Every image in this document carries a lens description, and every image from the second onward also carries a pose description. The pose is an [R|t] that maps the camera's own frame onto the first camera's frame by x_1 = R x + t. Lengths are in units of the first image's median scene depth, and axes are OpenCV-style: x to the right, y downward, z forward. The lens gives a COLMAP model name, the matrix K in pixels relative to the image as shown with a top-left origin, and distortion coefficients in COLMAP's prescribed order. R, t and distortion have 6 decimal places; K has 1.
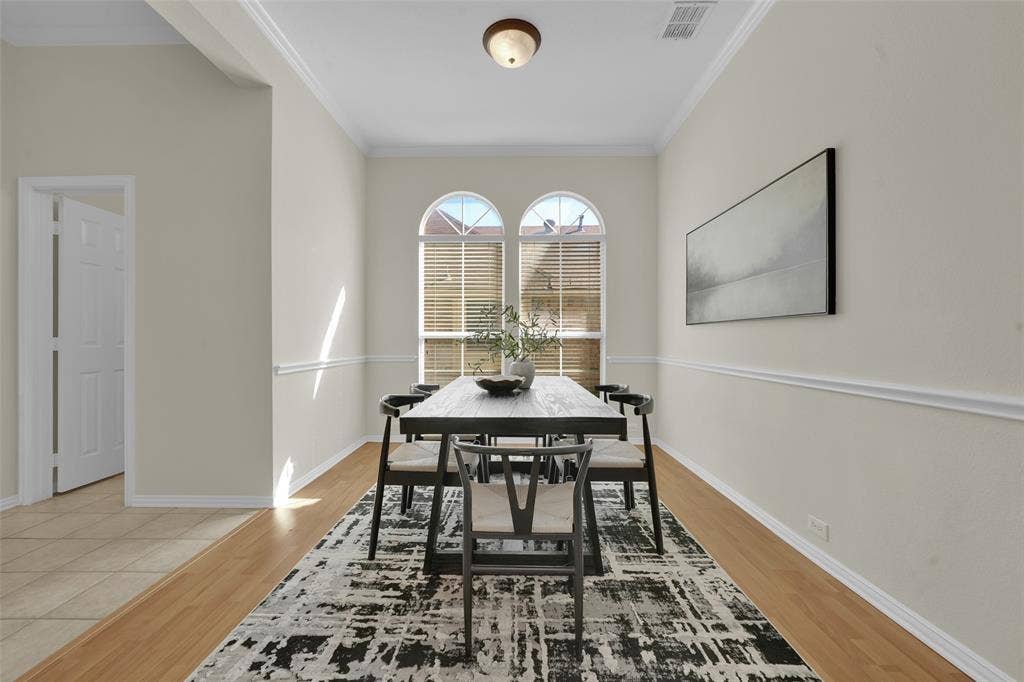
lens RADIAL K [[404.4, 0, 504.2], [0, 404.4, 339.2], [0, 0, 1]] dist [-0.006375, 0.001193]
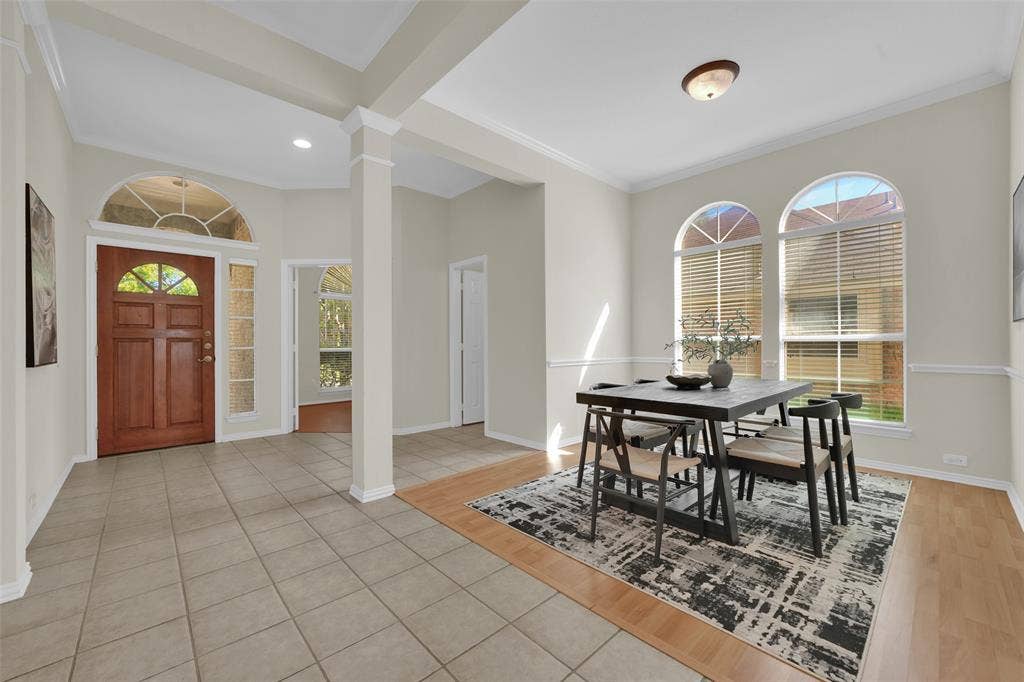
lens RADIAL K [[404.4, 0, 501.9], [0, 404.4, 342.6], [0, 0, 1]] dist [-0.006375, 0.001193]
pose [[0.685041, -0.005383, -0.728484, 0.617425], [0.004753, 0.999984, -0.002920, -0.001091], [0.728489, -0.001463, 0.685056, -0.273764]]
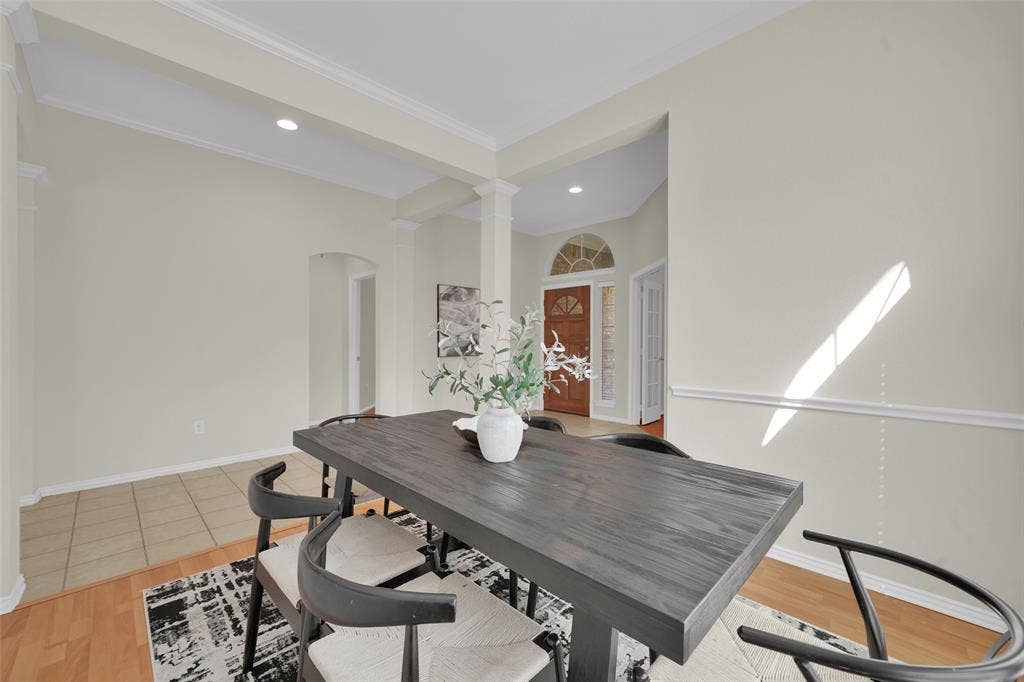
lens RADIAL K [[404.4, 0, 496.3], [0, 404.4, 342.4], [0, 0, 1]] dist [-0.006375, 0.001193]
pose [[-0.708055, 0.002497, -0.706153, 0.615824], [-0.001063, 0.999989, 0.004603, -0.061045], [0.706157, 0.004010, -0.708044, 1.937708]]
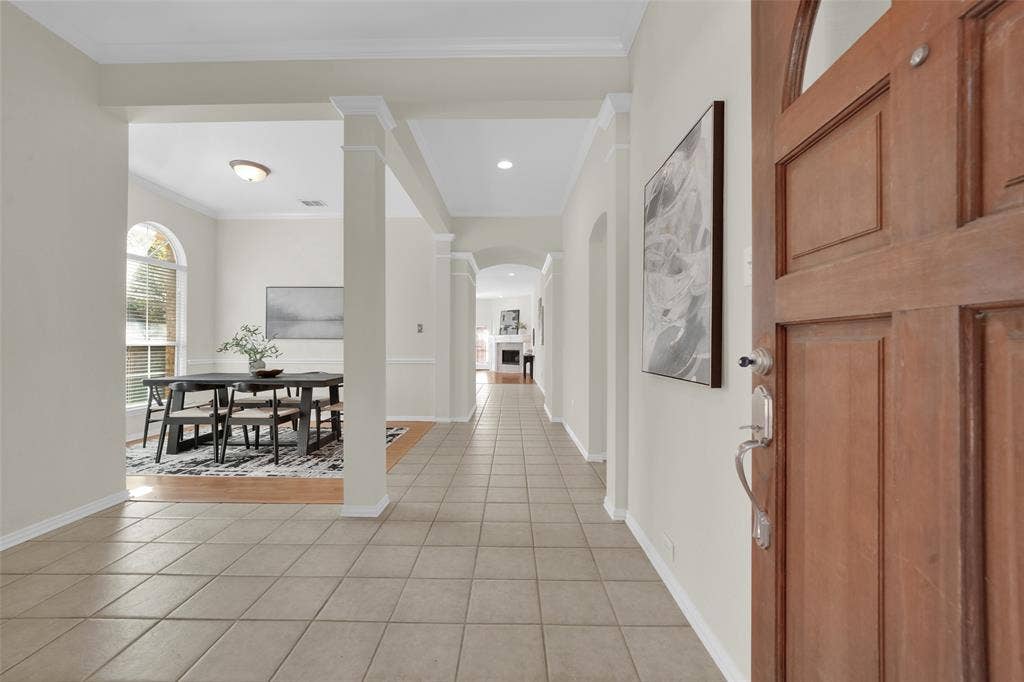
lens RADIAL K [[404.4, 0, 511.7], [0, 404.4, 341.9], [0, 0, 1]] dist [-0.006375, 0.001193]
pose [[-0.016128, 0.003706, 0.999863, -2.349528], [-0.001291, 0.999992, -0.003727, -0.026797], [-0.999869, -0.001351, -0.016123, -0.075270]]
